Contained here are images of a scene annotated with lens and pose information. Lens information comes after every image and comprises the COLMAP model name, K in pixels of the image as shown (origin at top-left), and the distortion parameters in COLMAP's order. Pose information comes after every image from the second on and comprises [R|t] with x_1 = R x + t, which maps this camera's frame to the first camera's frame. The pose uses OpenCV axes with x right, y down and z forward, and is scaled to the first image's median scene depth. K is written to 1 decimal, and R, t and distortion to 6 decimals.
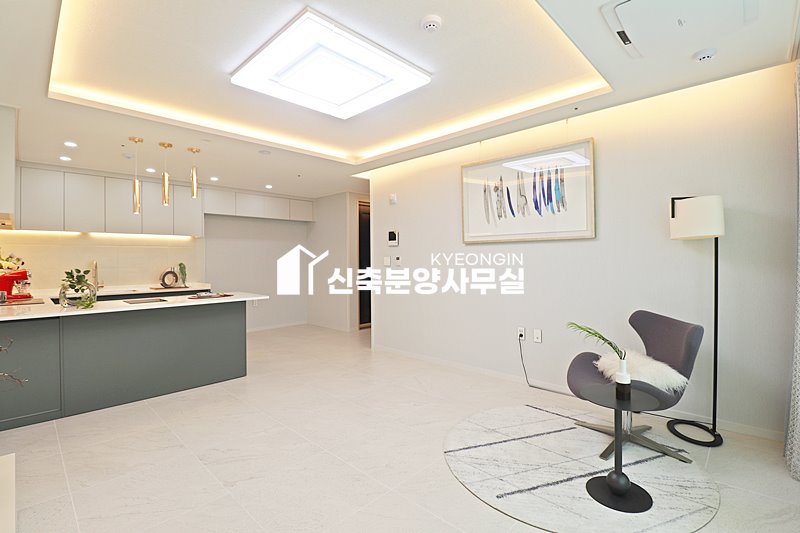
lens RADIAL K [[370.9, 0, 404.1], [0, 370.9, 261.3], [0, 0, 1]] dist [0.000715, -0.011697]
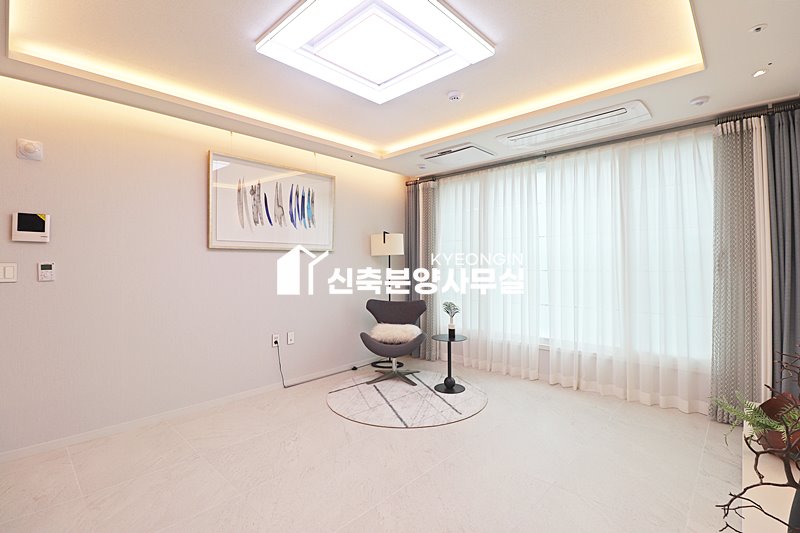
lens RADIAL K [[370.9, 0, 404.1], [0, 370.9, 261.3], [0, 0, 1]] dist [0.000715, -0.011697]
pose [[-0.015541, 0.016509, 0.999743, -0.656426], [0.011260, 0.999803, -0.016335, -0.001637], [-0.999816, 0.011004, -0.015724, 0.608895]]
